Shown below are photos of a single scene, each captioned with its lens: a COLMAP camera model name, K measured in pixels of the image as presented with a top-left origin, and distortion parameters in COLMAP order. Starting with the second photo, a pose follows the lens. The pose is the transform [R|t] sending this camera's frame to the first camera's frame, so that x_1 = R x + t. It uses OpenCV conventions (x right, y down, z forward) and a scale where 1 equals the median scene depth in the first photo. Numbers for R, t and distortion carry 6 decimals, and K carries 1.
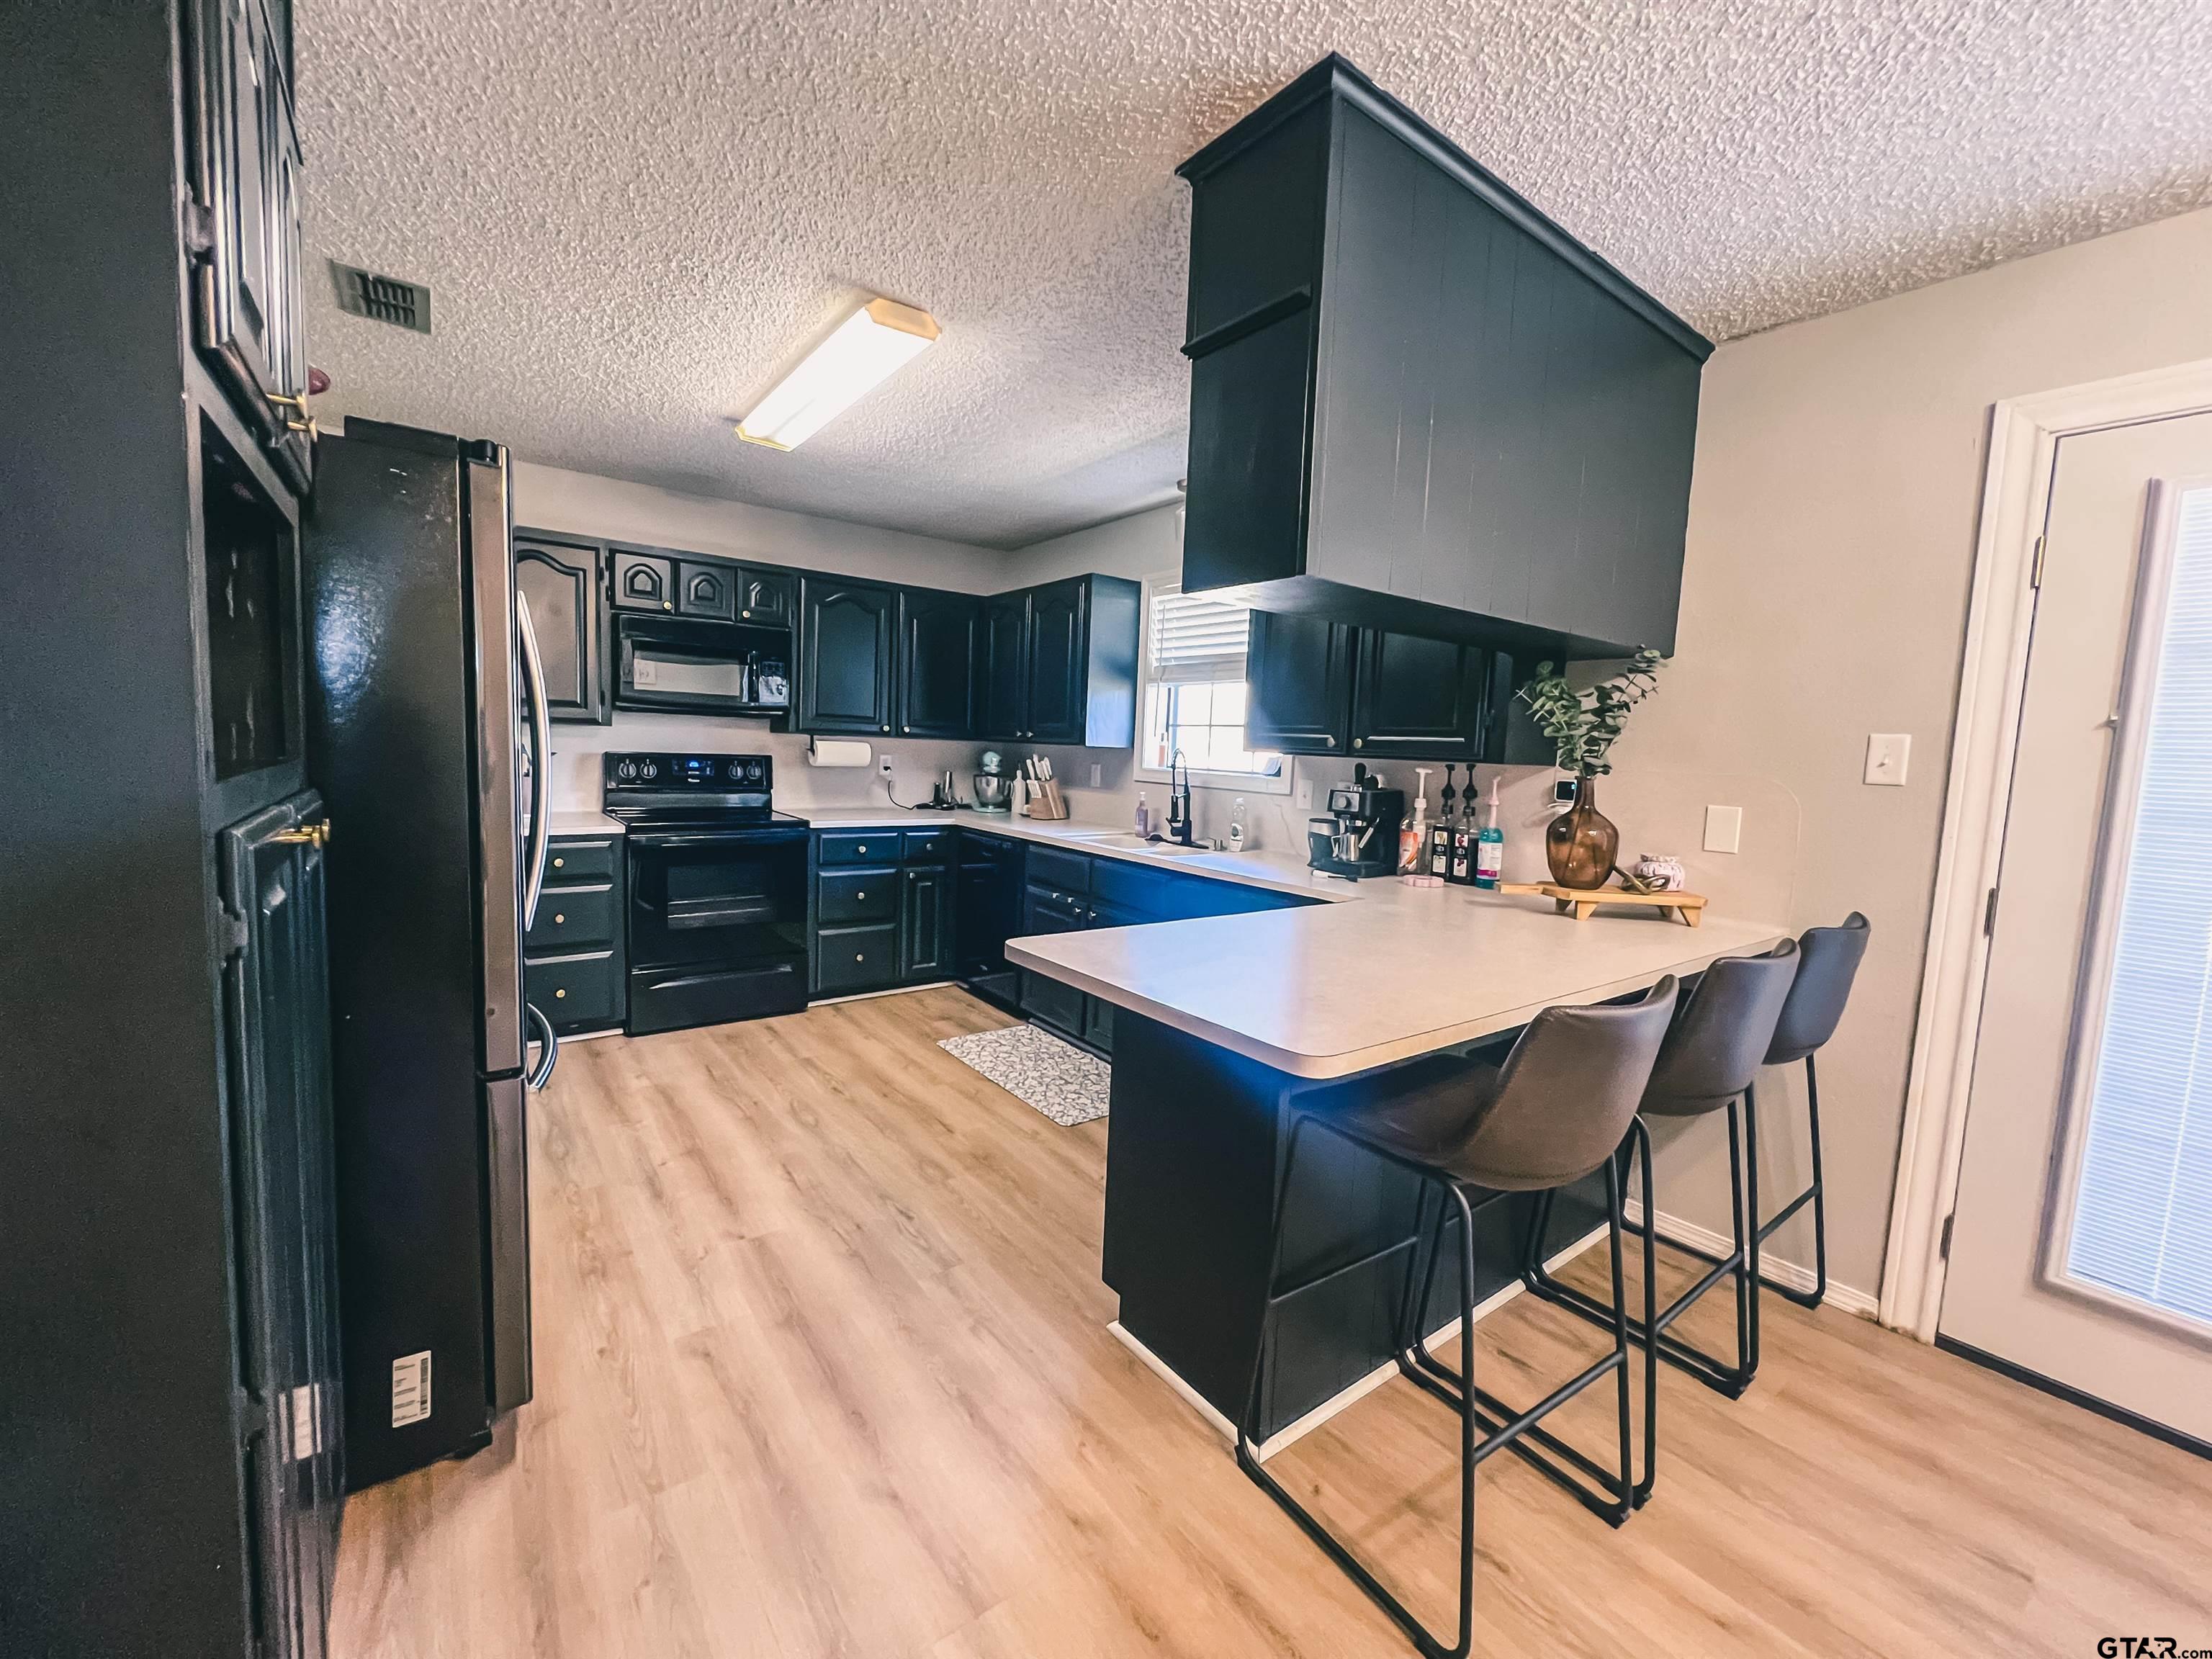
lens RADIAL K [[886.5, 0, 1099.0], [0, 886.5, 824.1], [0, 0, 1]] dist [-0.002089, -0.000019]
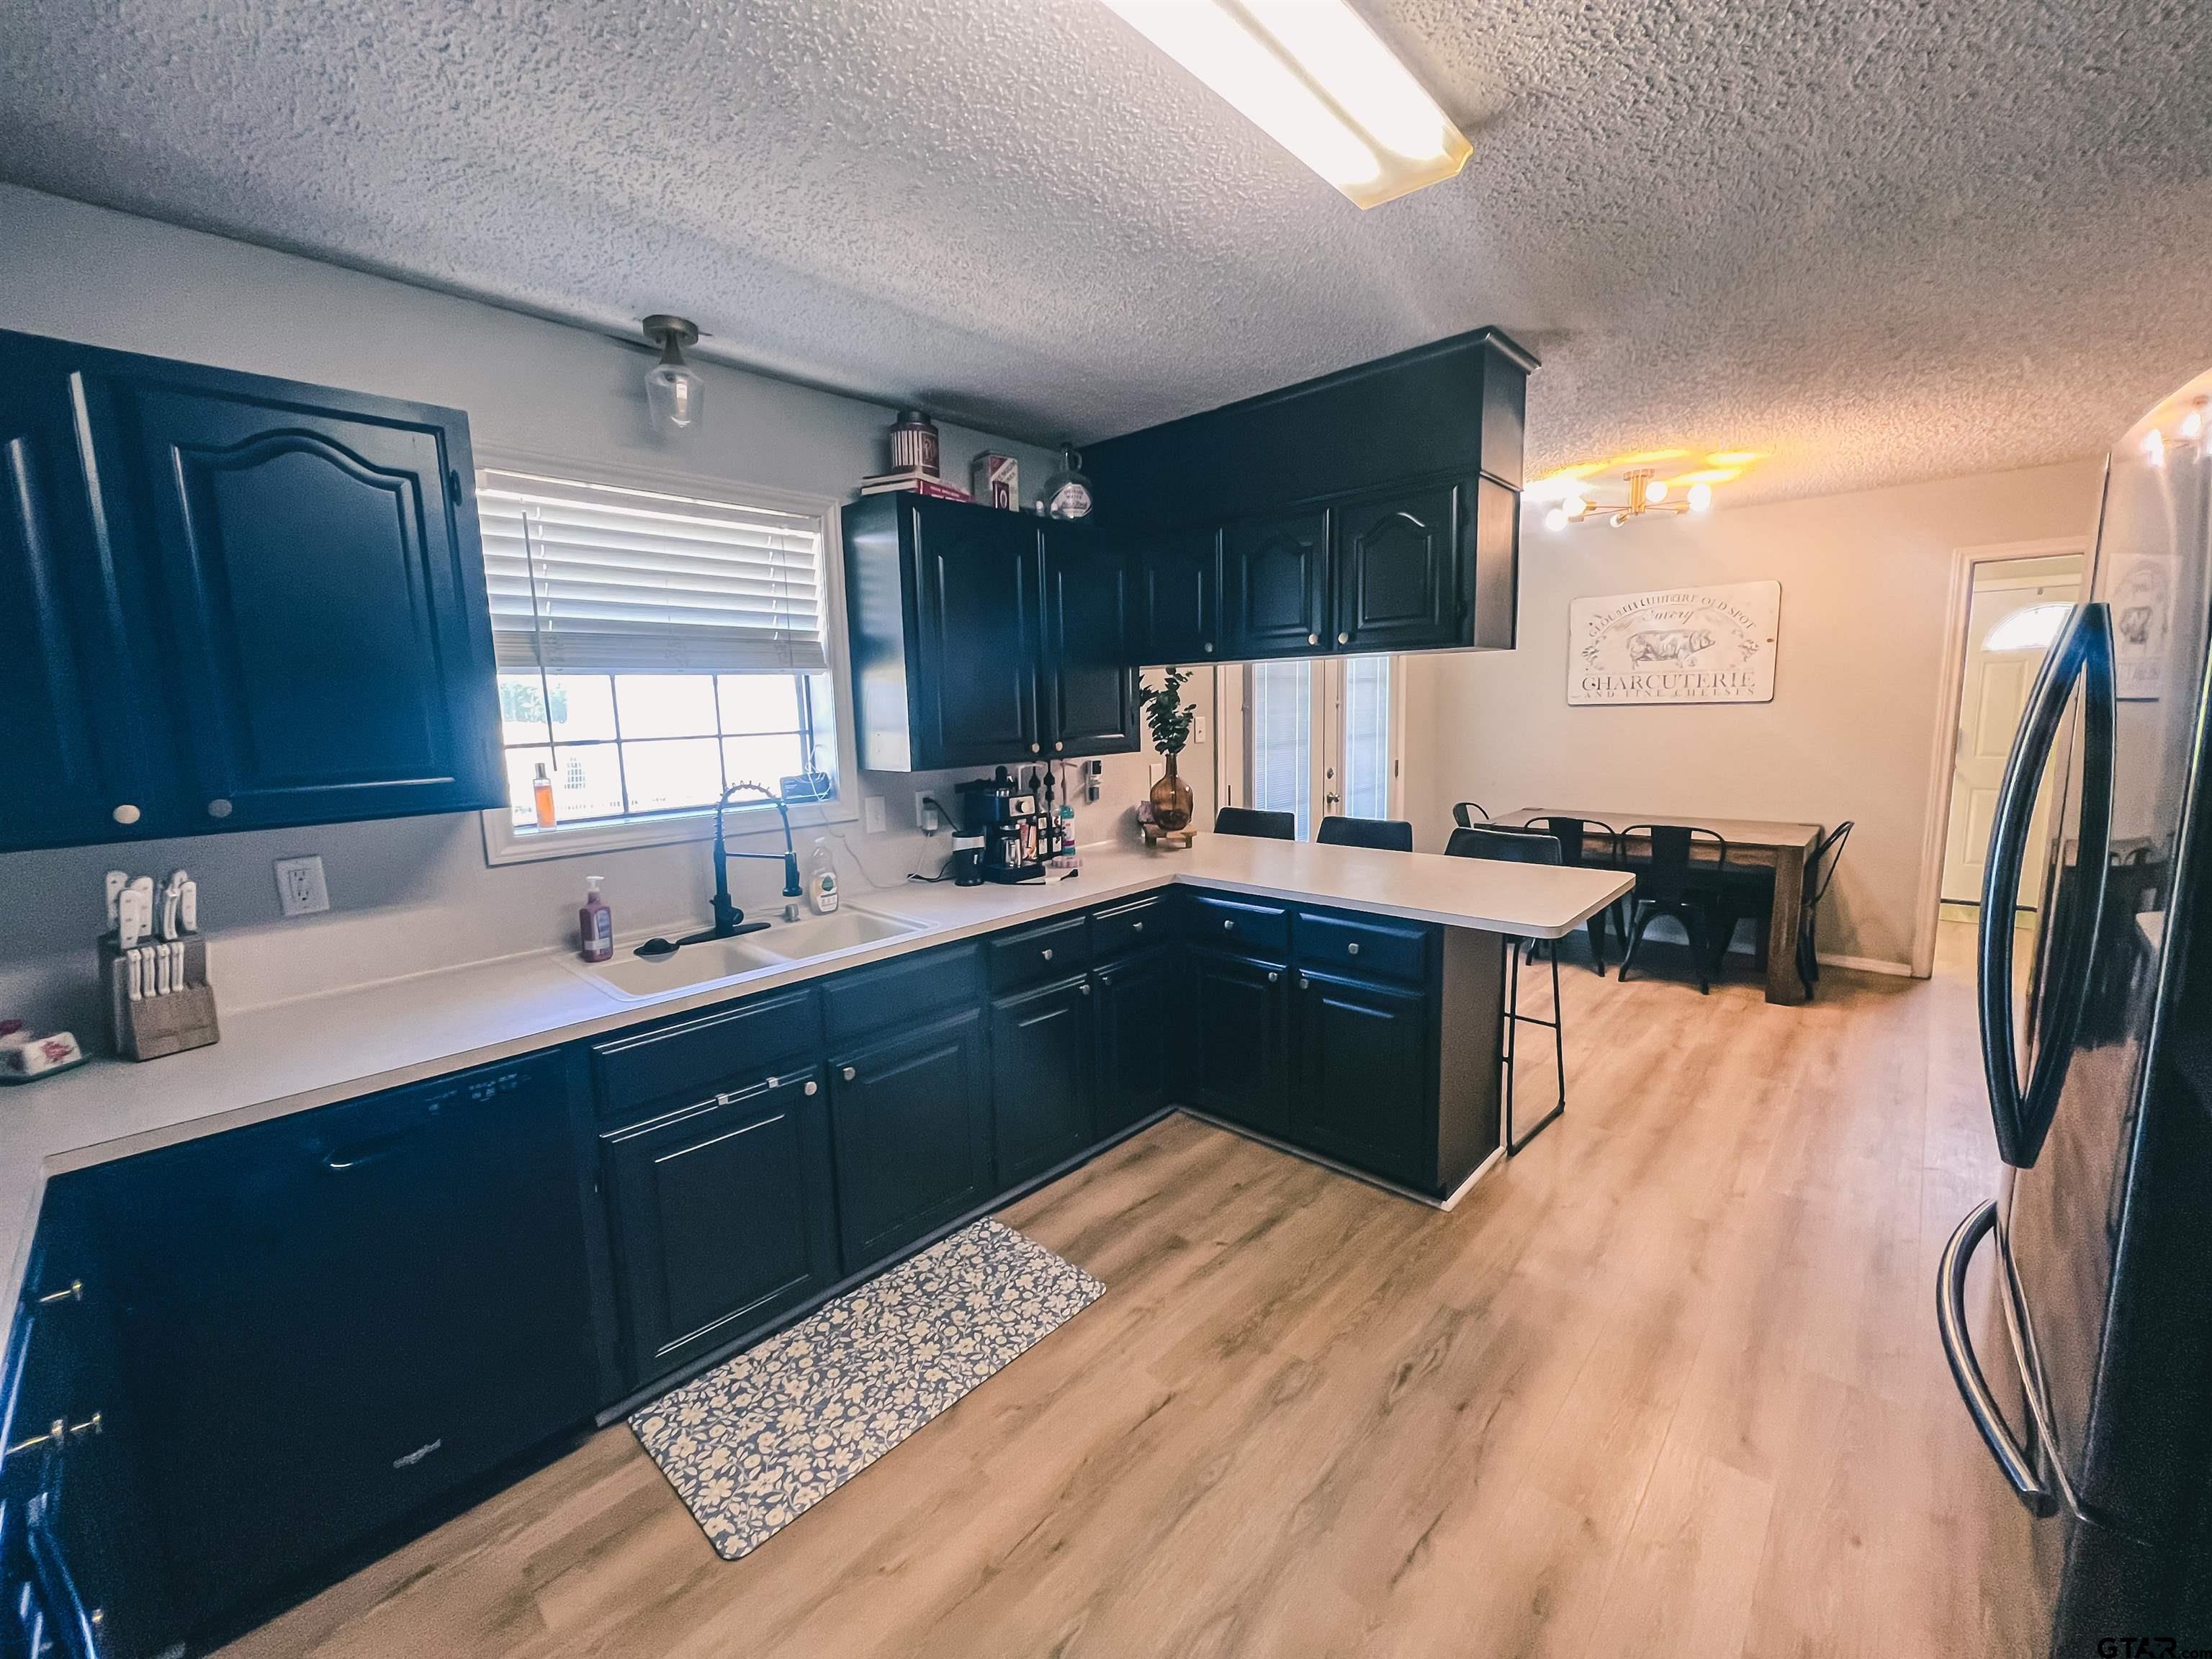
lens RADIAL K [[886.5, 0, 1099.0], [0, 886.5, 824.1], [0, 0, 1]] dist [-0.002089, -0.000019]
pose [[-0.174811, -0.170944, 0.969649, -0.613303], [0.106521, 0.975749, 0.191223, -0.163256], [-0.978823, 0.136716, -0.152362, 0.941198]]
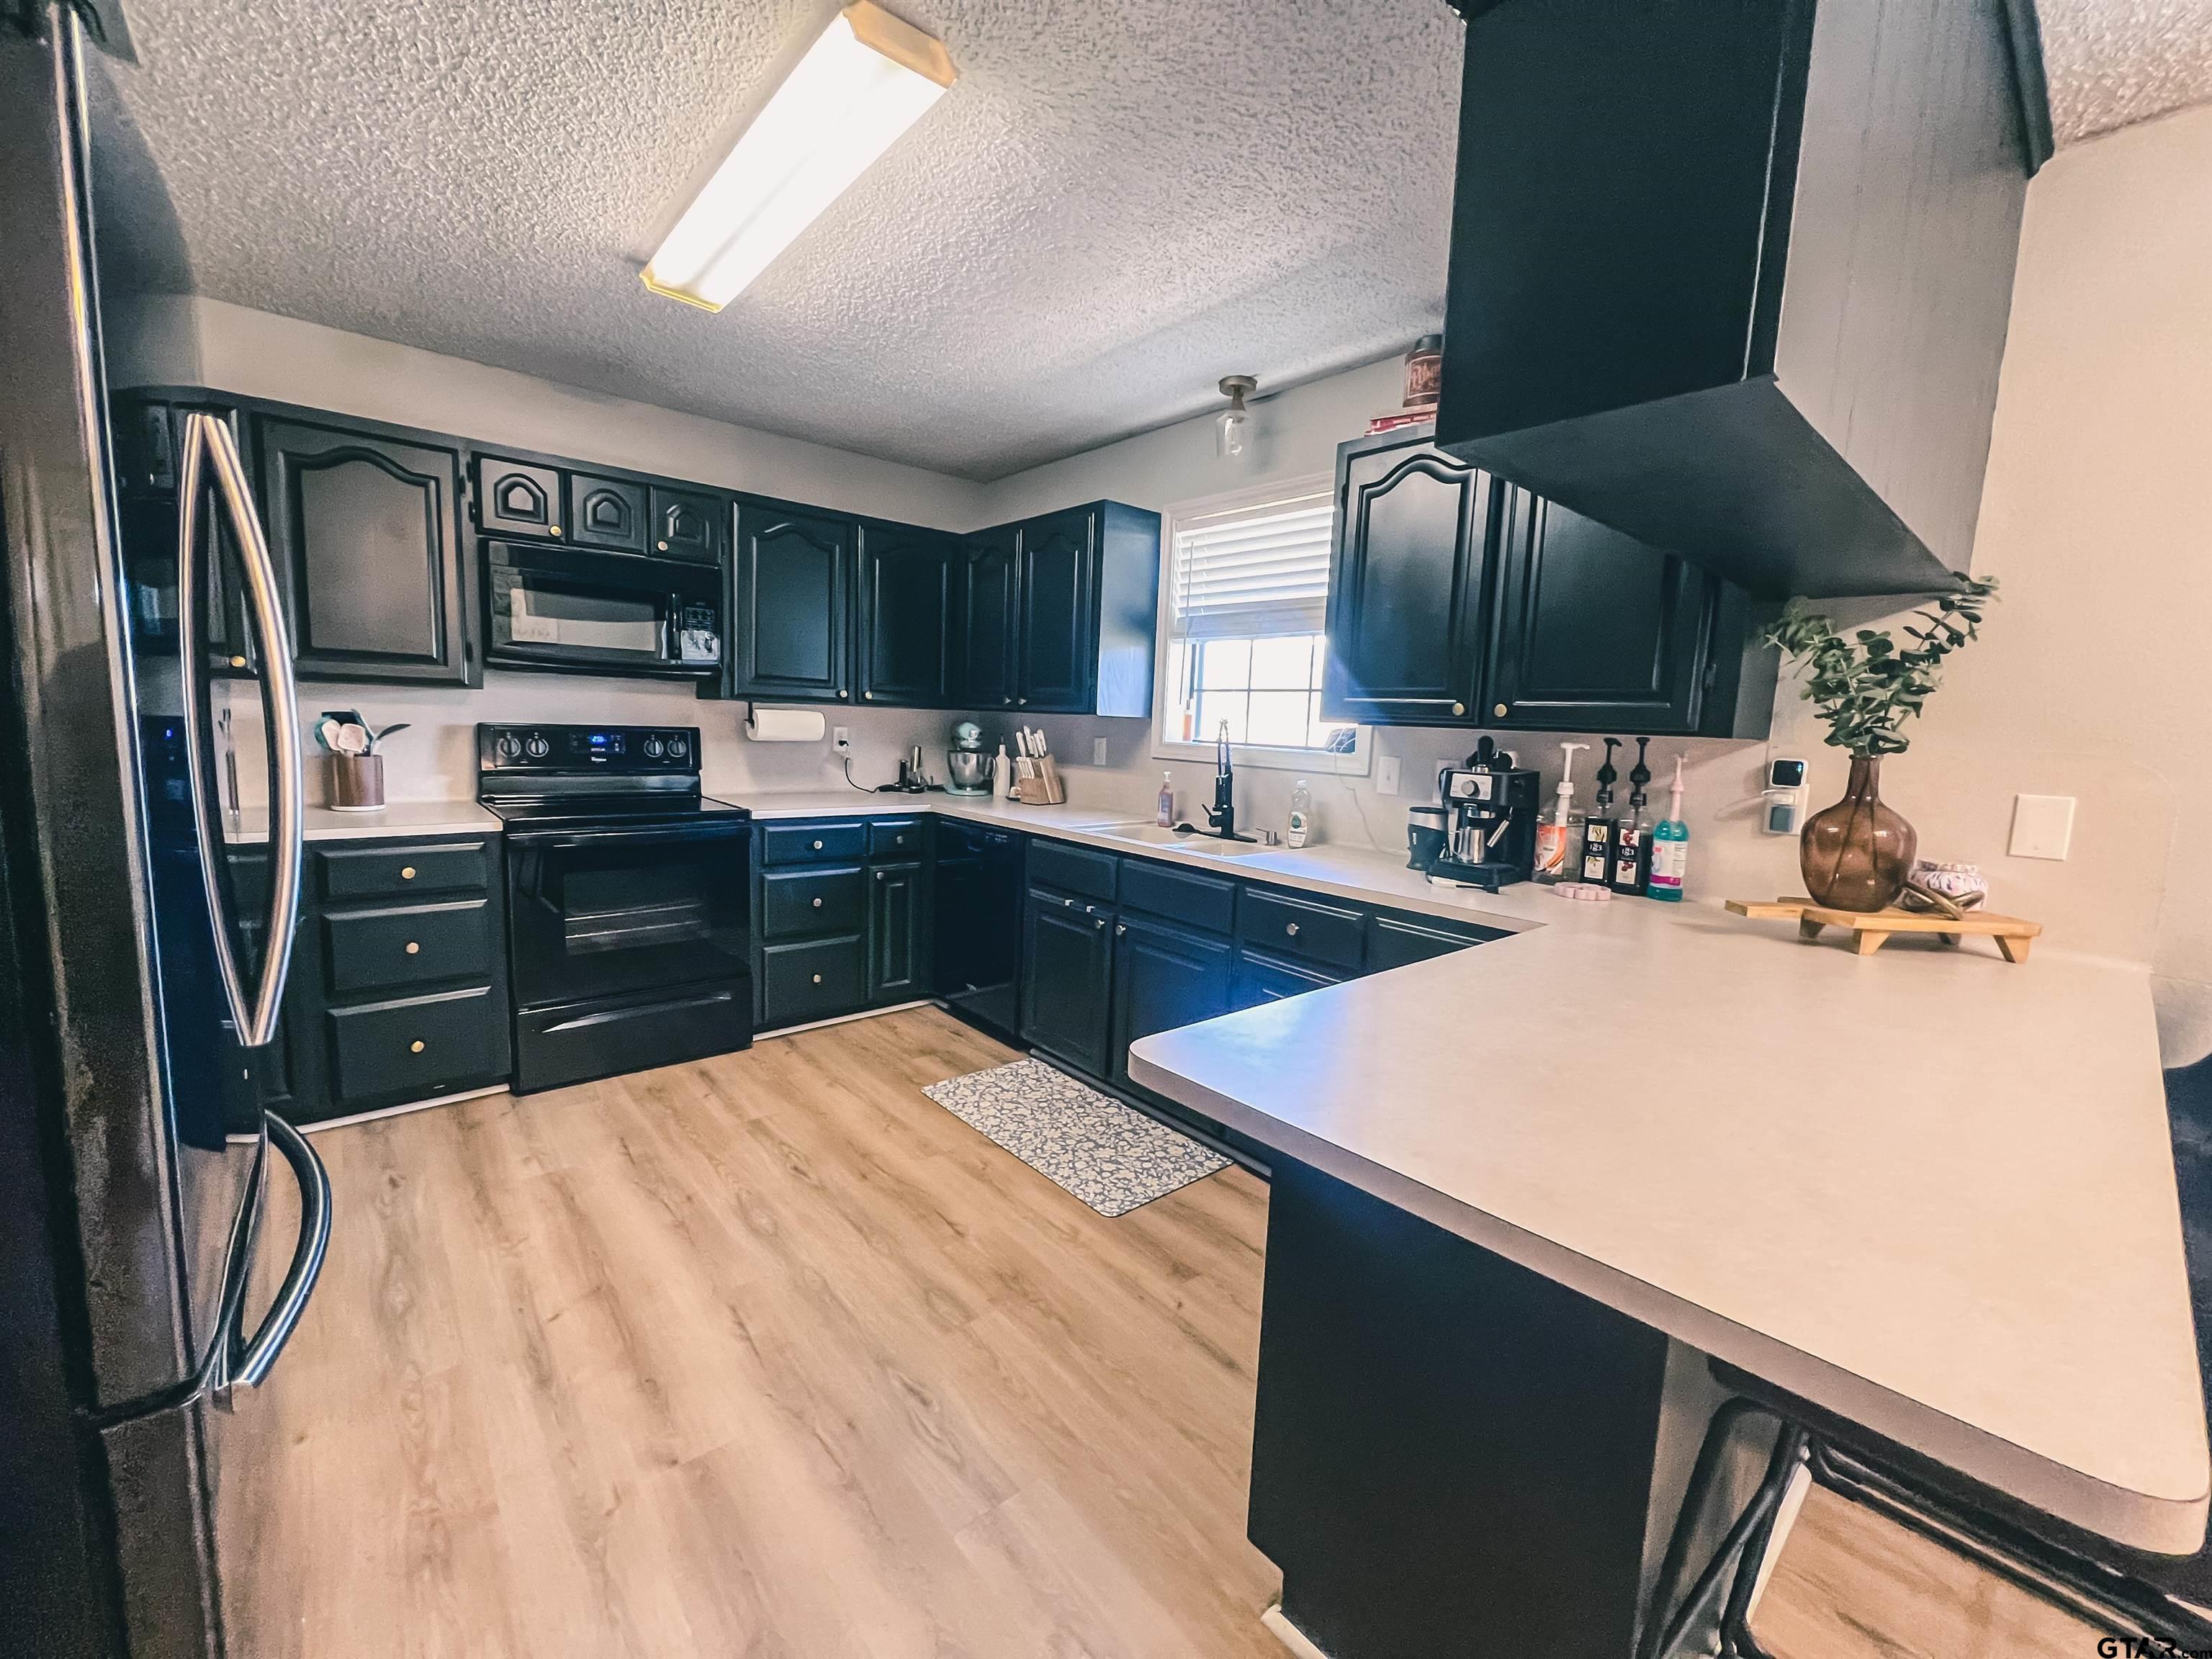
lens RADIAL K [[886.5, 0, 1099.0], [0, 886.5, 824.1], [0, 0, 1]] dist [-0.002089, -0.000019]
pose [[0.997399, -0.009136, 0.071502, -0.087271], [0.006857, 0.999463, 0.032045, -0.017514], [-0.071756, -0.031471, 0.996926, 0.224664]]
